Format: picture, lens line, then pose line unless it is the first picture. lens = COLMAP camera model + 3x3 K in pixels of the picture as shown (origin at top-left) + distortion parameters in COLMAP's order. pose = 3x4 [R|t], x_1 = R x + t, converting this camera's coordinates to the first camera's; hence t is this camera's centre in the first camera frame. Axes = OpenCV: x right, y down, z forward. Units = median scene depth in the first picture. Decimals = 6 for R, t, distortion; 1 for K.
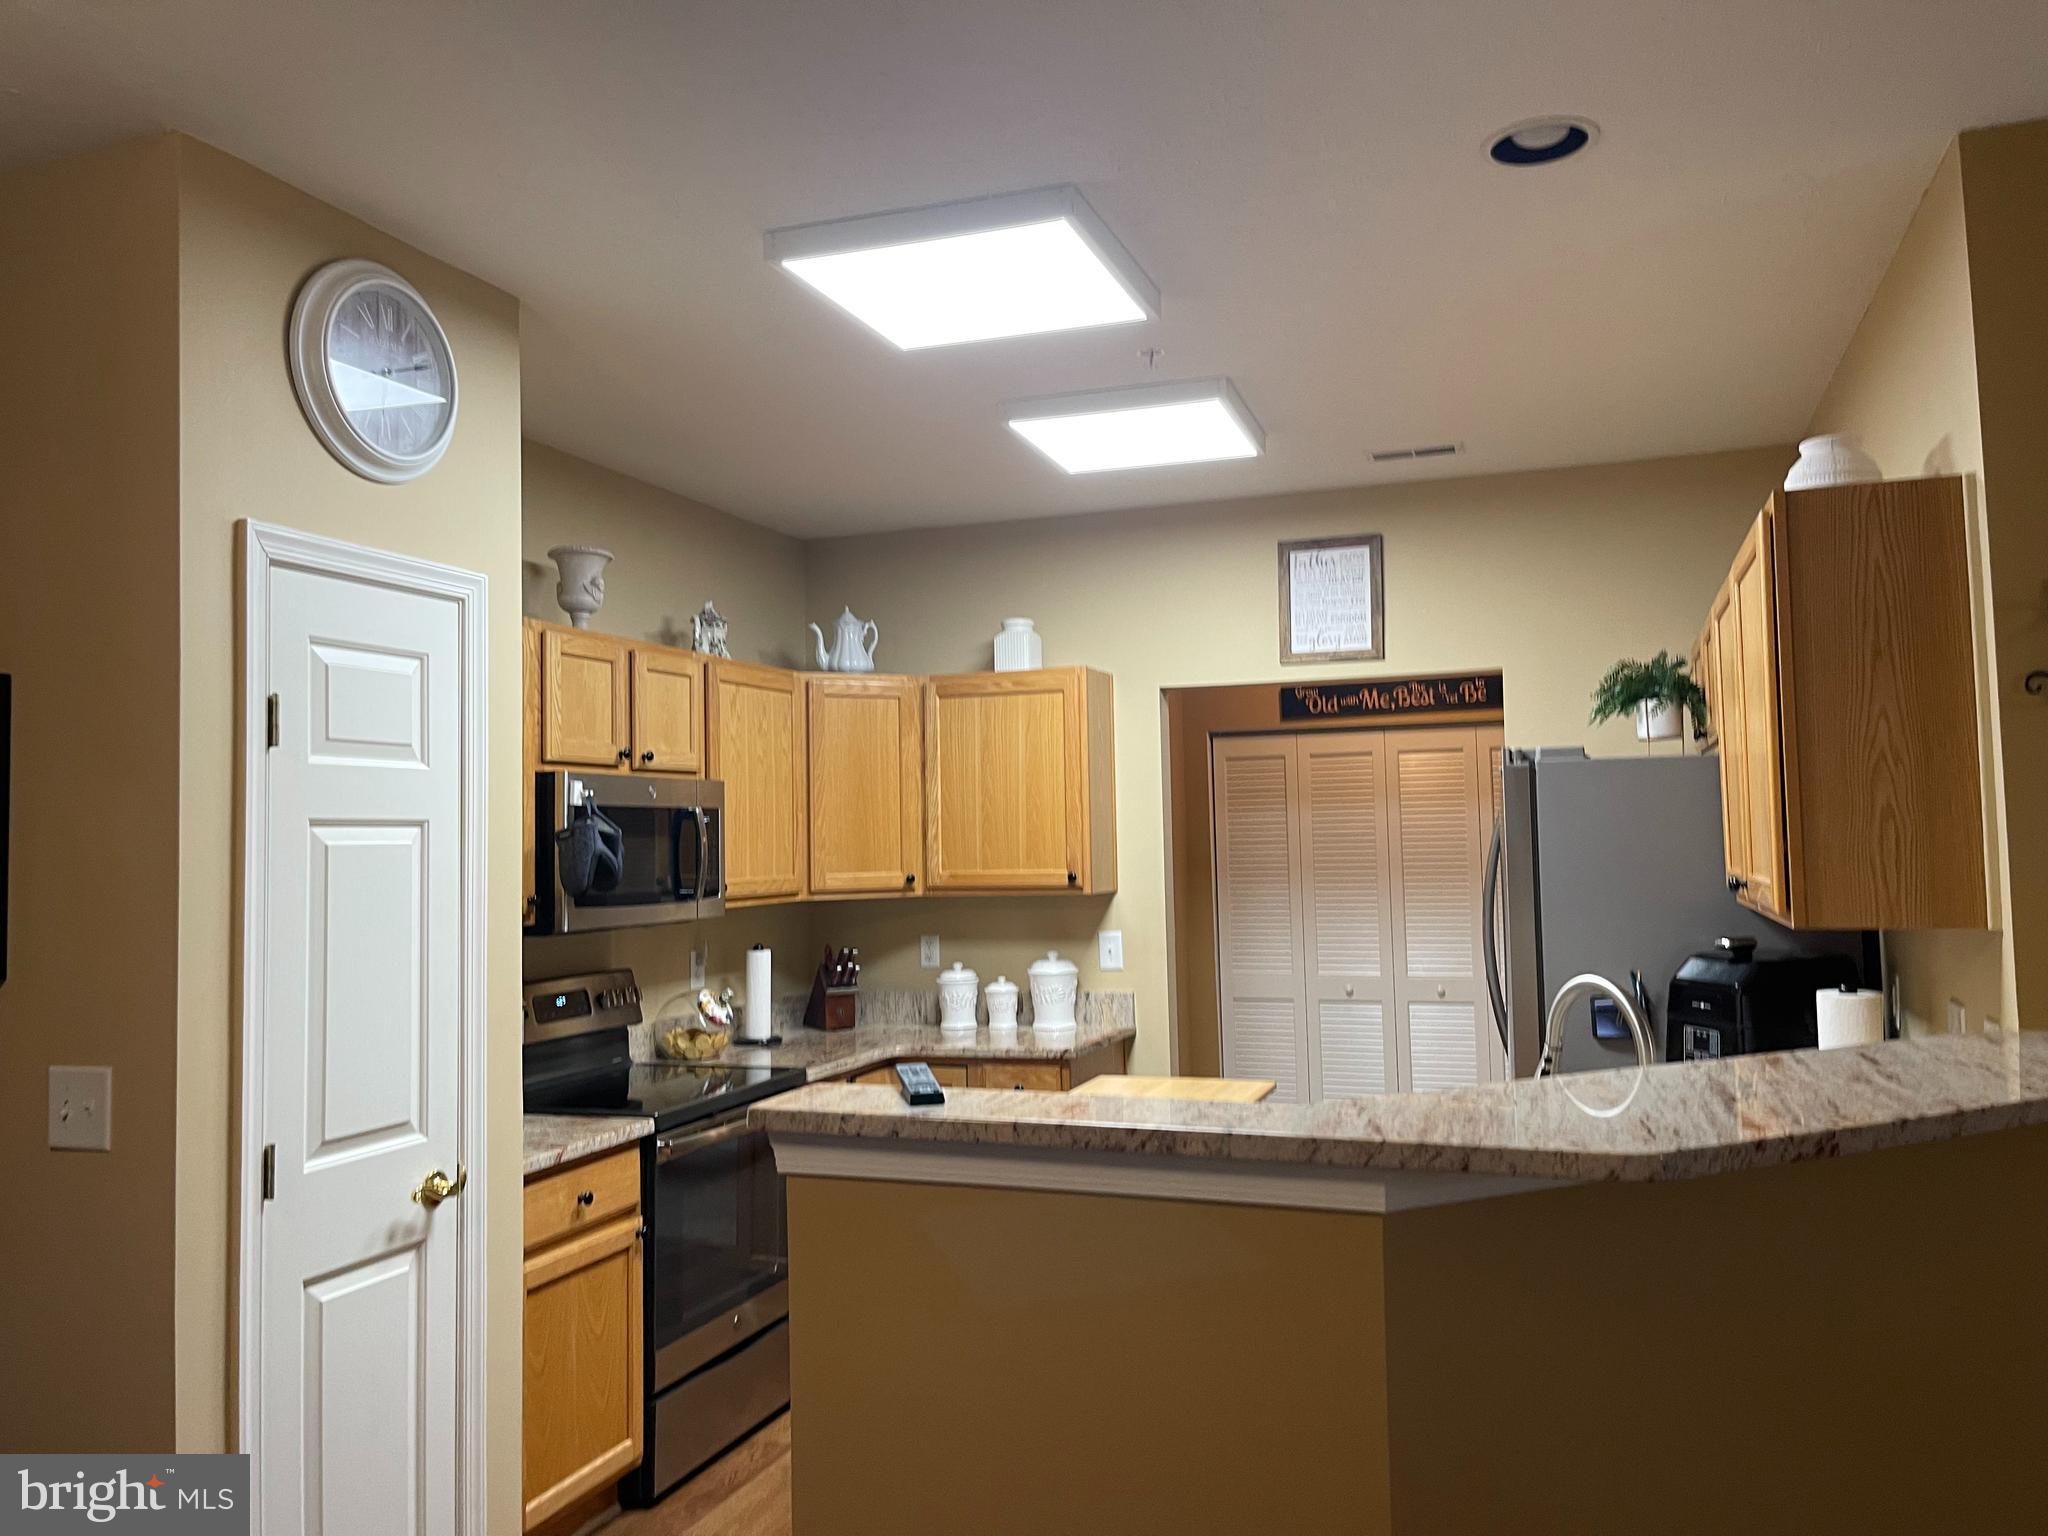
lens RADIAL K [[1549.1, 0, 1038.2], [0, 1549.1, 747.0], [0, 0, 1]] dist [0.064899, -0.093223]
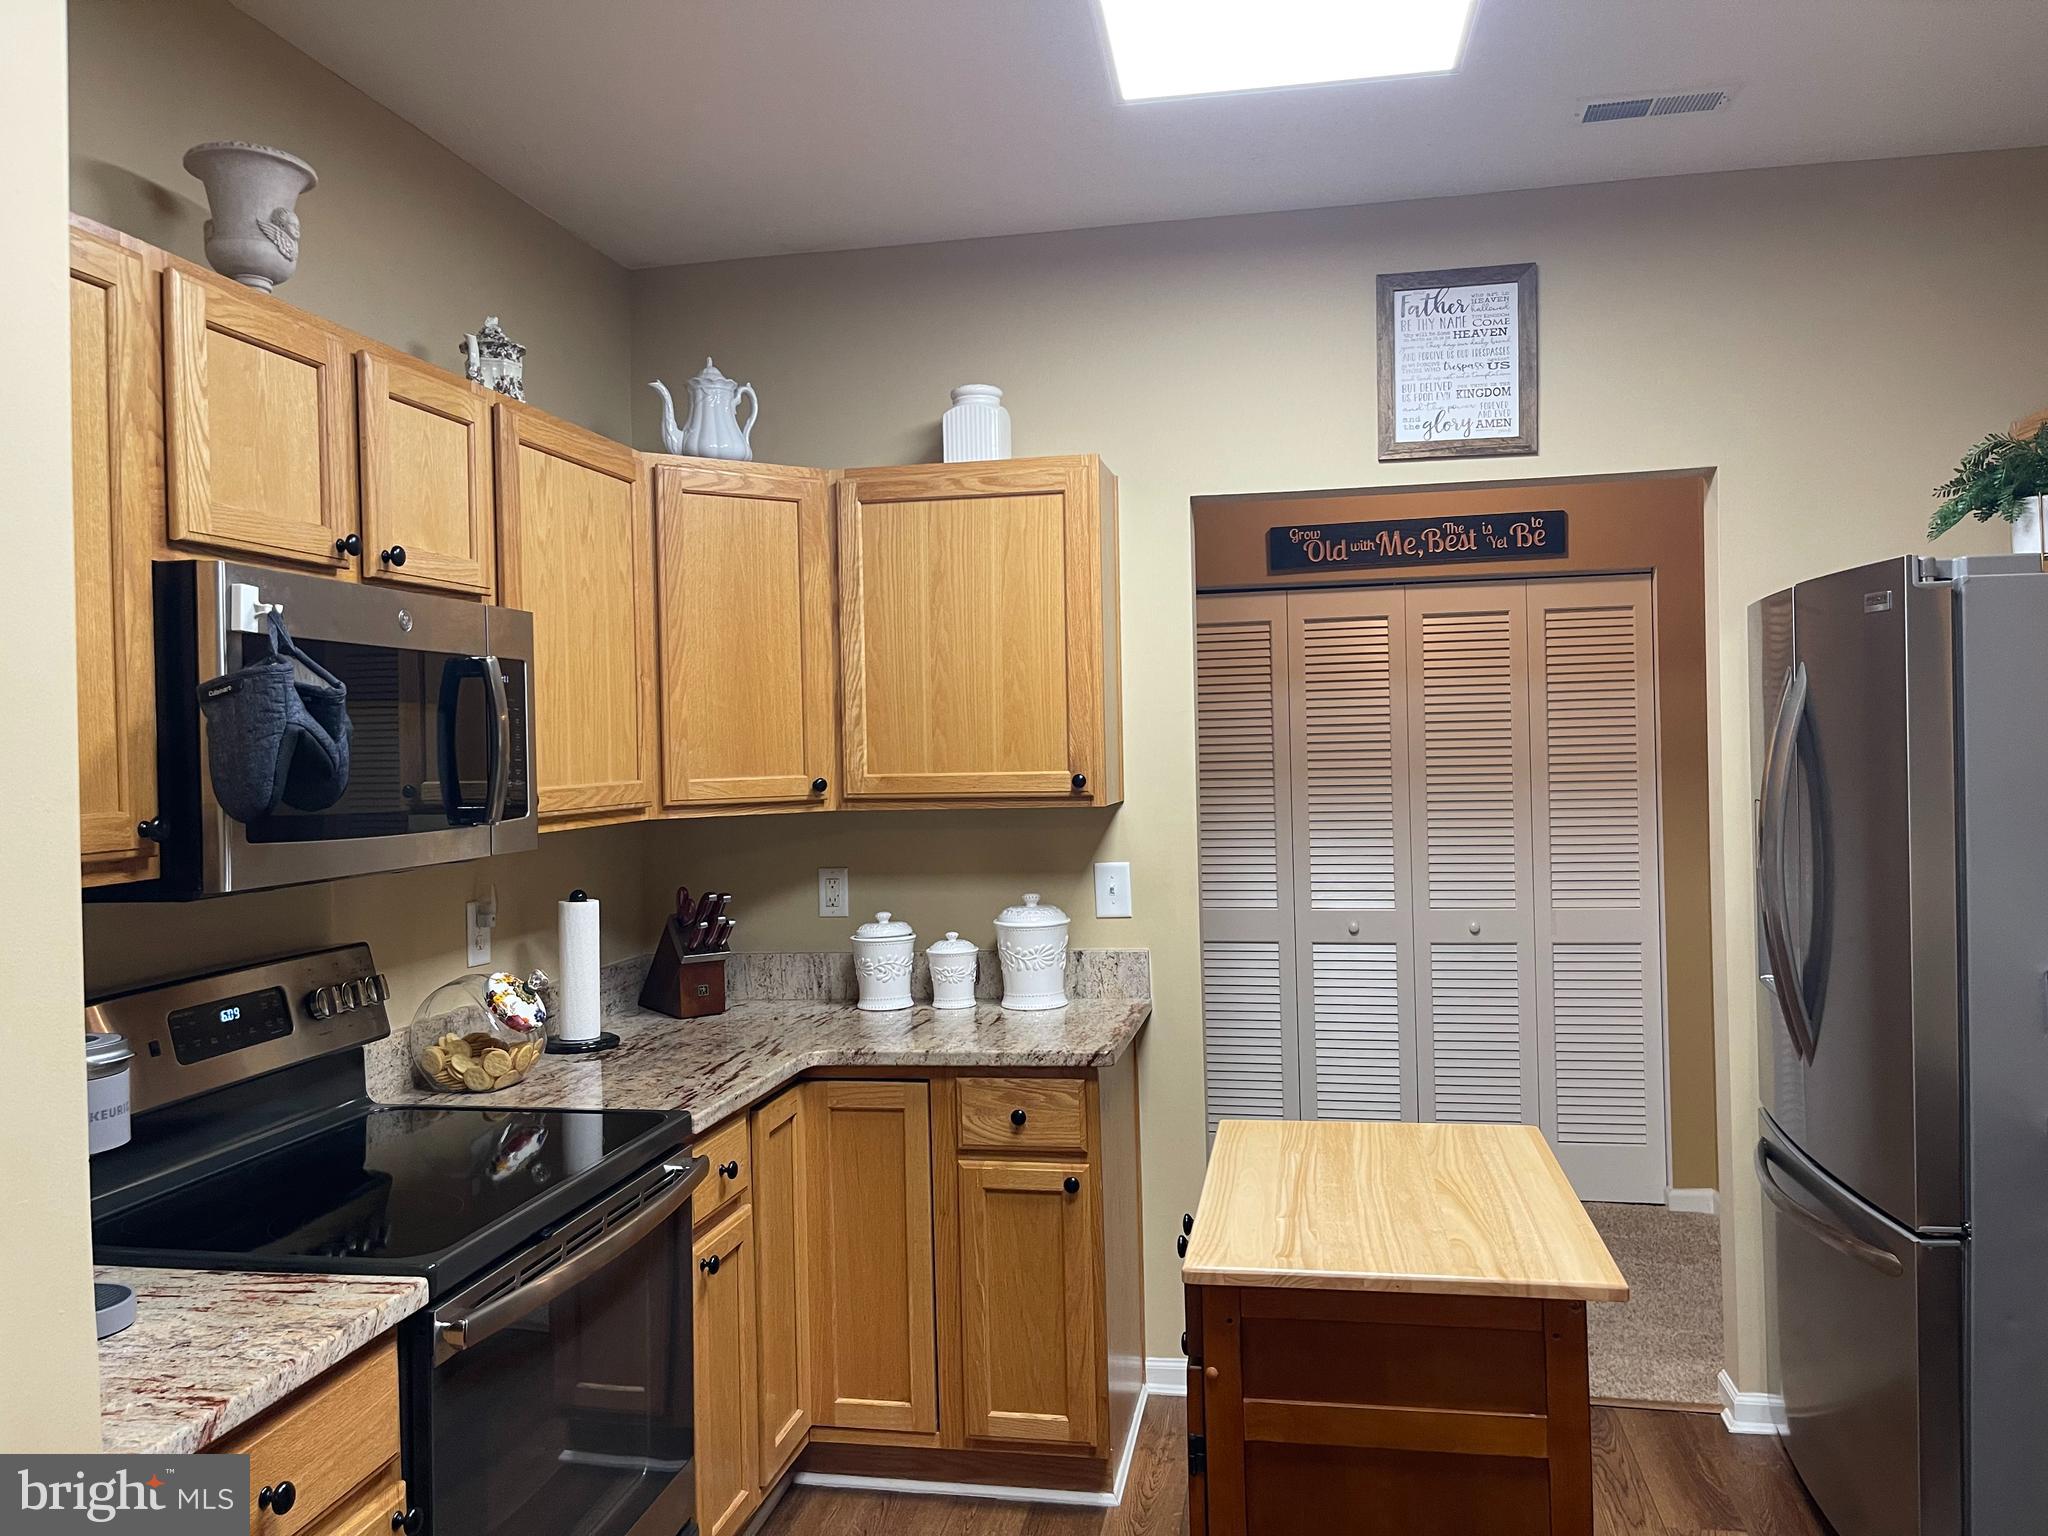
lens RADIAL K [[1560.2, 0, 1010.9], [0, 1560.2, 747.9], [0, 0, 1]] dist [0.057837, -0.062489]
pose [[0.989988, -0.001699, 0.141139, -0.104021], [-0.006629, 0.998265, 0.058514, 0.034248], [-0.140993, -0.058864, 0.988259, 0.382905]]
